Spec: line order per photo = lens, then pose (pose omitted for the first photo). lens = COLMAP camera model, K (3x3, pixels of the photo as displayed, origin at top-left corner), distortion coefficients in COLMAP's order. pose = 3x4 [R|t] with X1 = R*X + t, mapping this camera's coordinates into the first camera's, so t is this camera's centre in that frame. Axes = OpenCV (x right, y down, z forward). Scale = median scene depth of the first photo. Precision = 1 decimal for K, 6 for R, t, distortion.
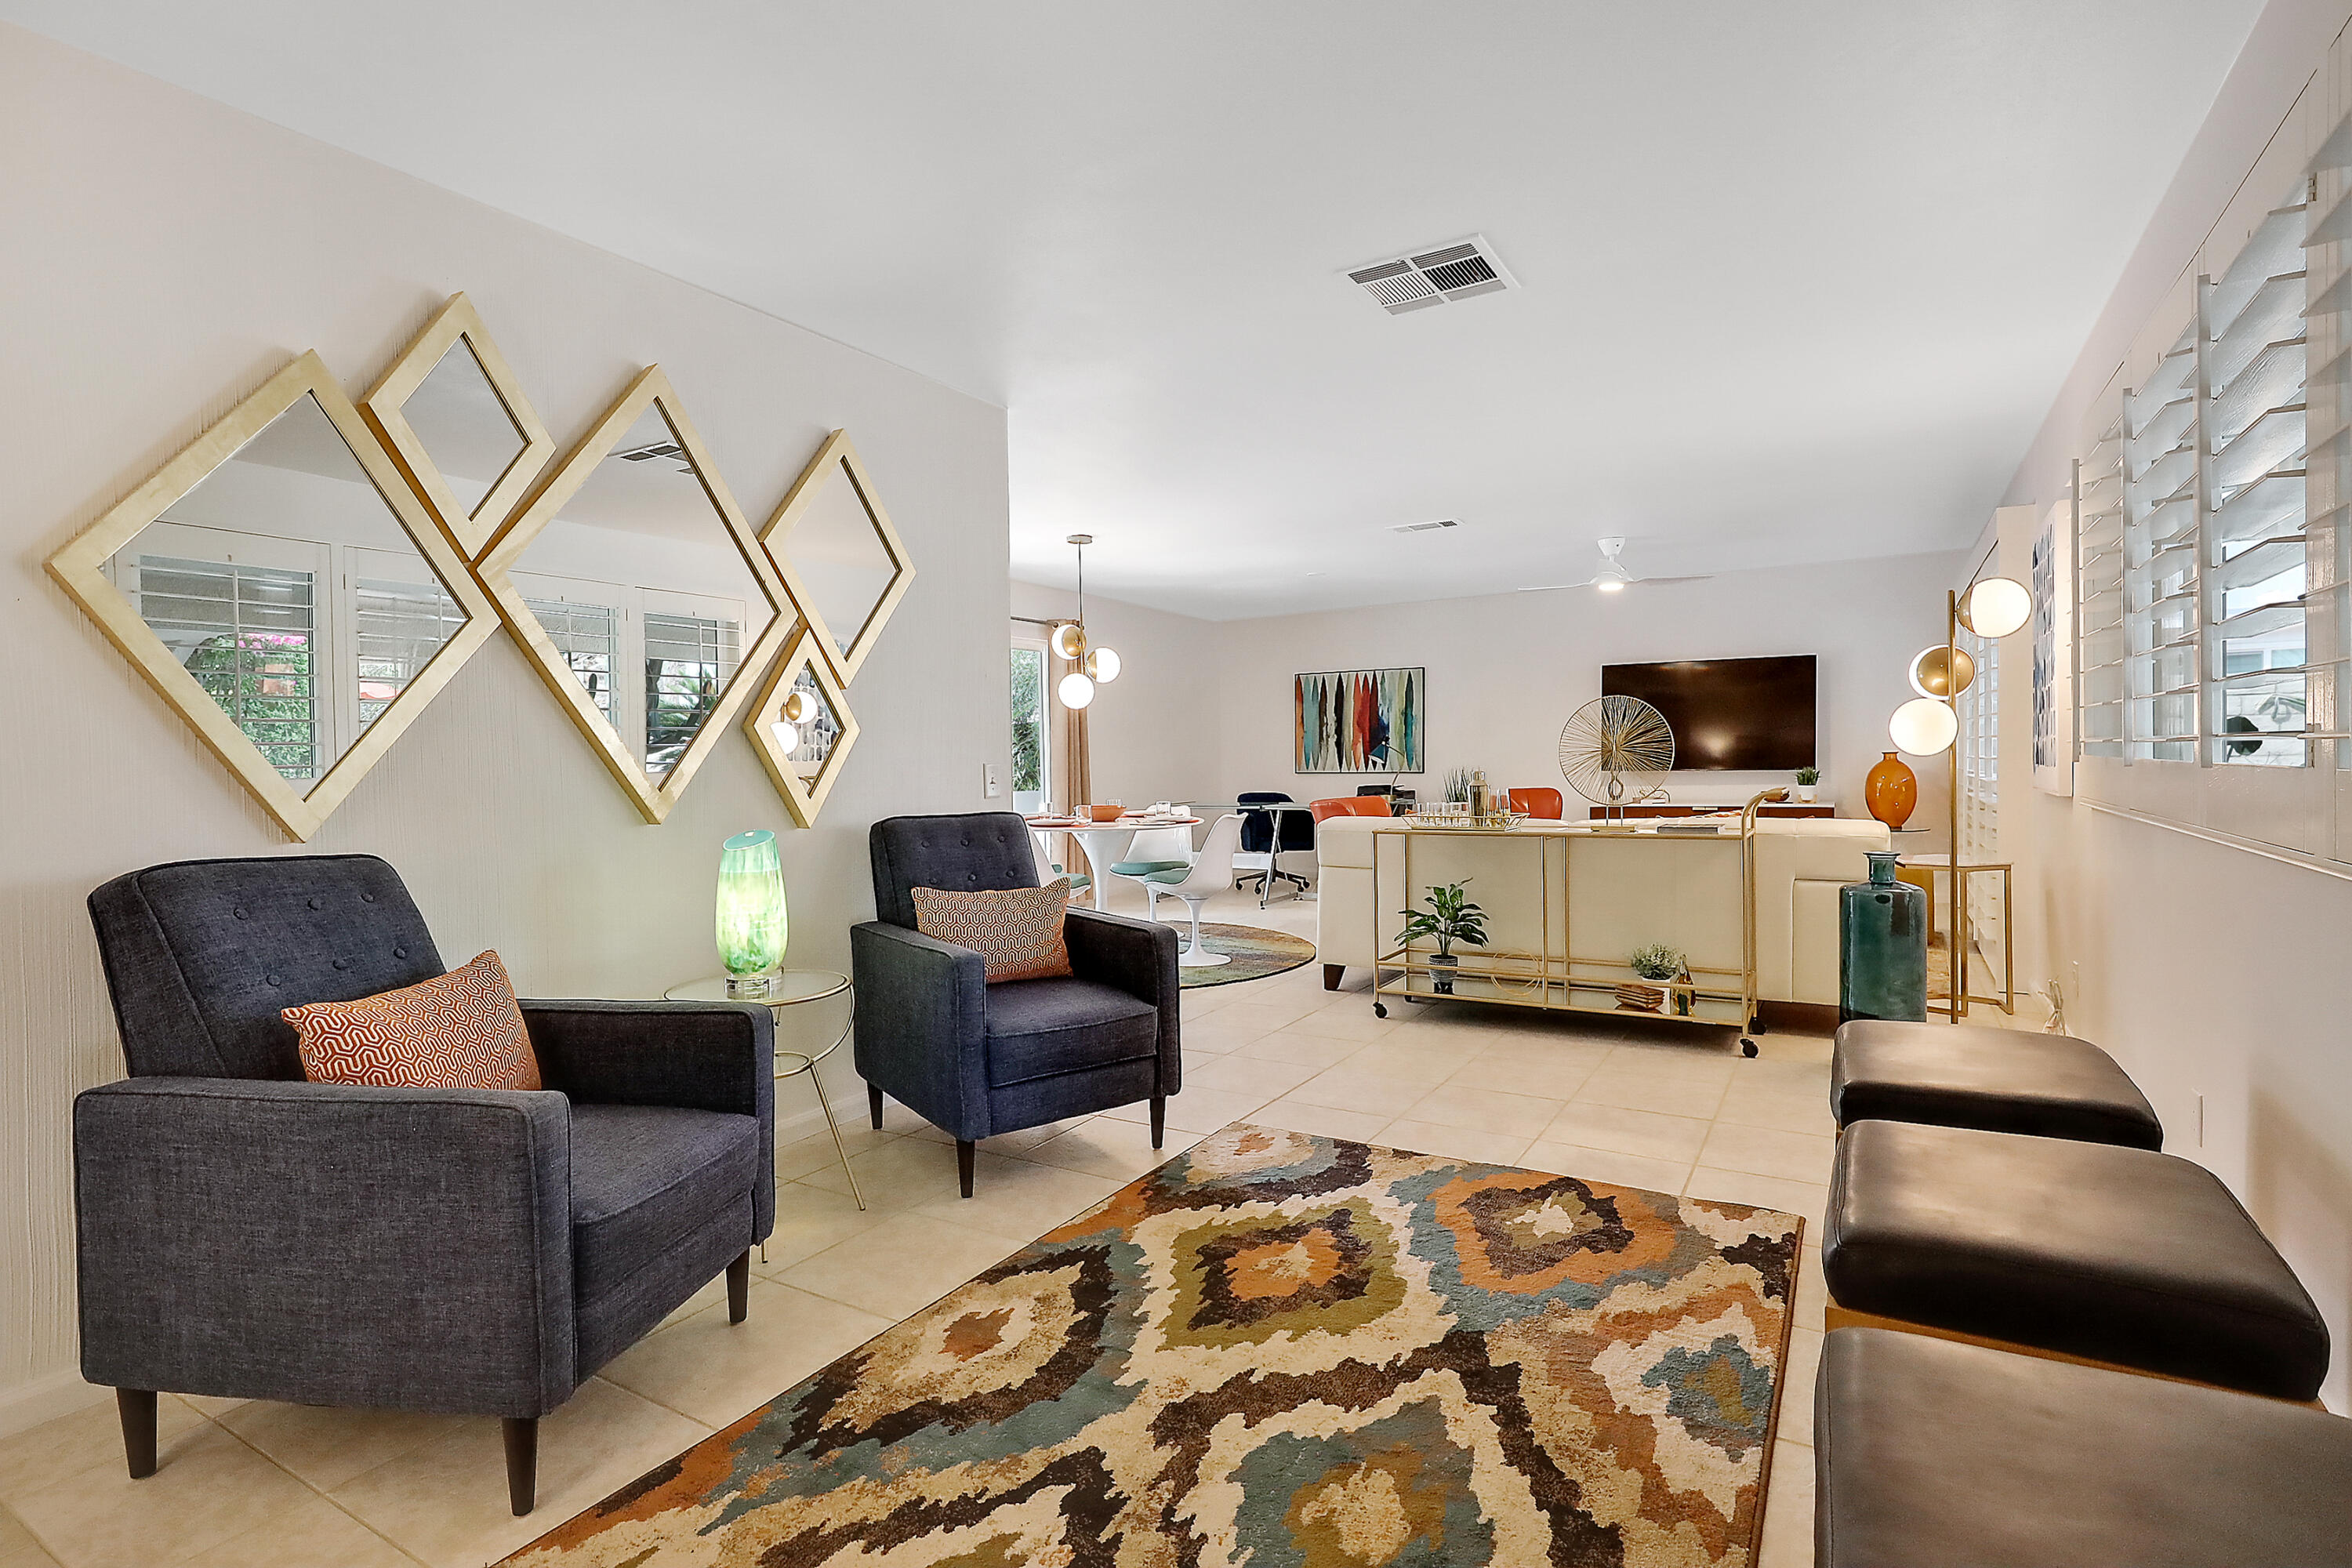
lens RADIAL K [[1127.1, 0, 1178.5], [0, 1127.1, 786.3], [0, 0, 1]] dist [0.012674, 0.000141]
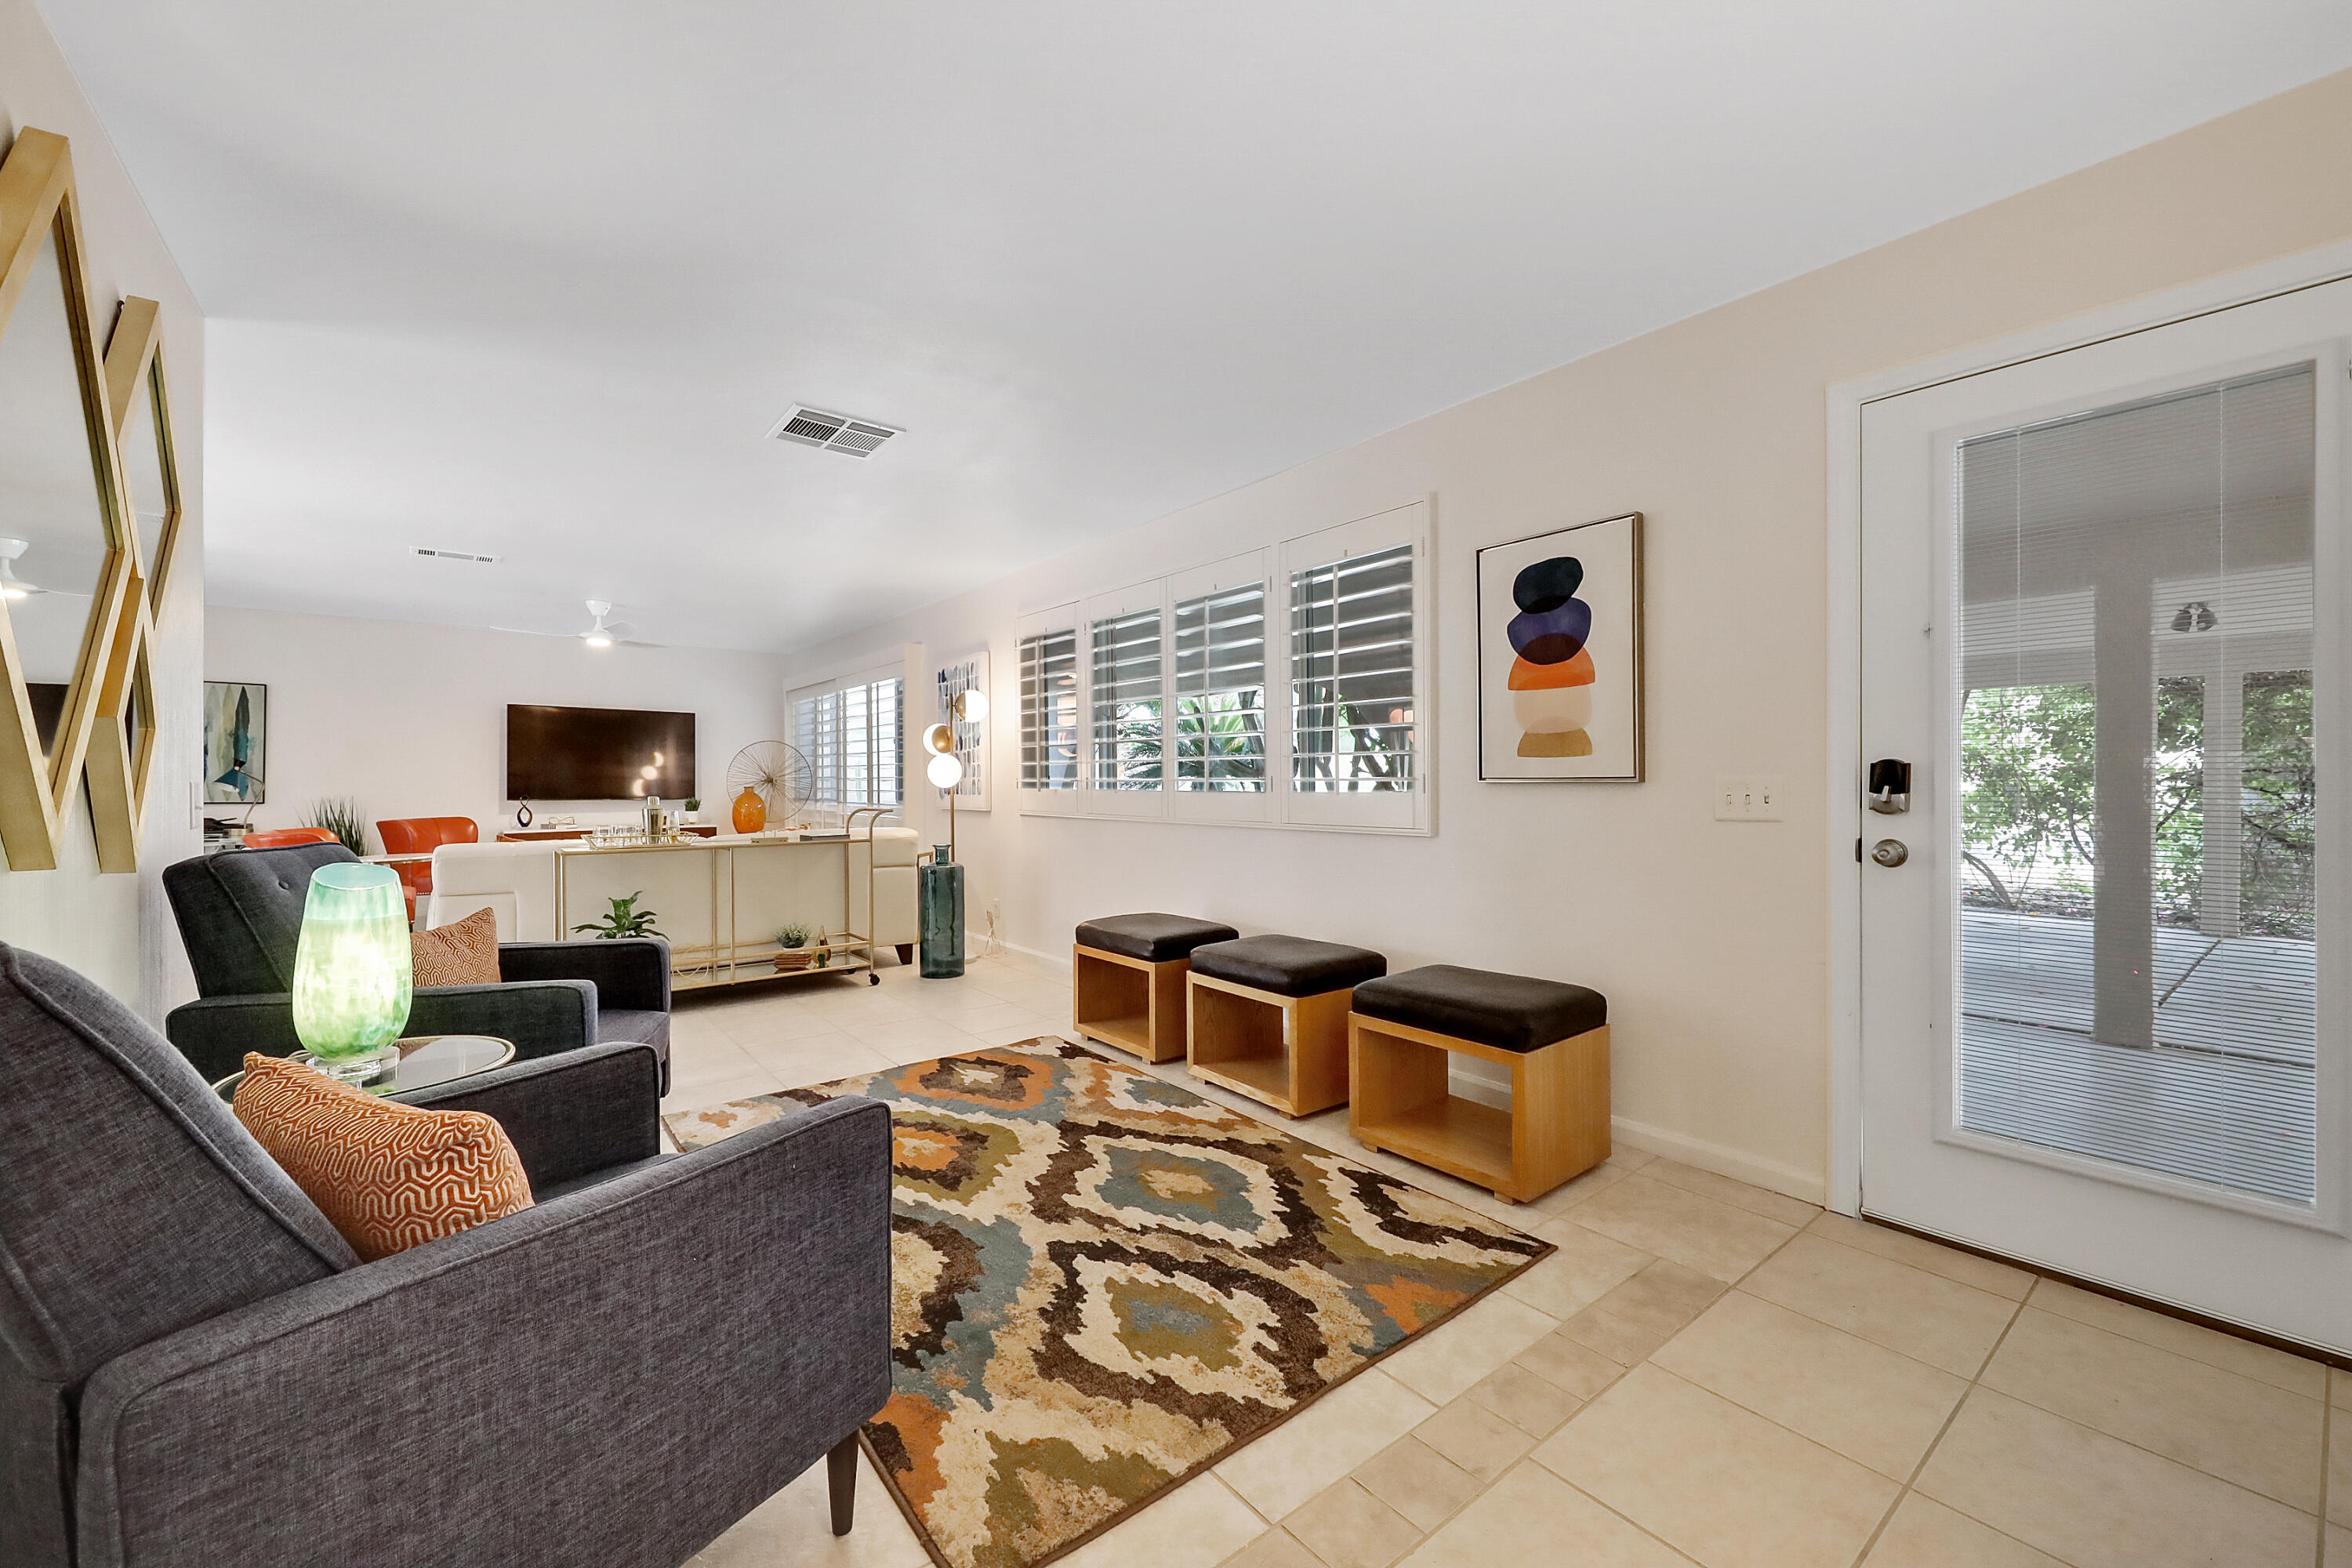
lens RADIAL K [[930.0, 0, 1175.6], [0, 930.0, 784.3], [0, 0, 1]] dist [0.001523, -0.000040]
pose [[0.345189, 0.016546, 0.938387, -0.959834], [0.017513, 0.999557, -0.024067, 0.014147], [-0.938370, 0.024741, 0.344746, 0.337016]]
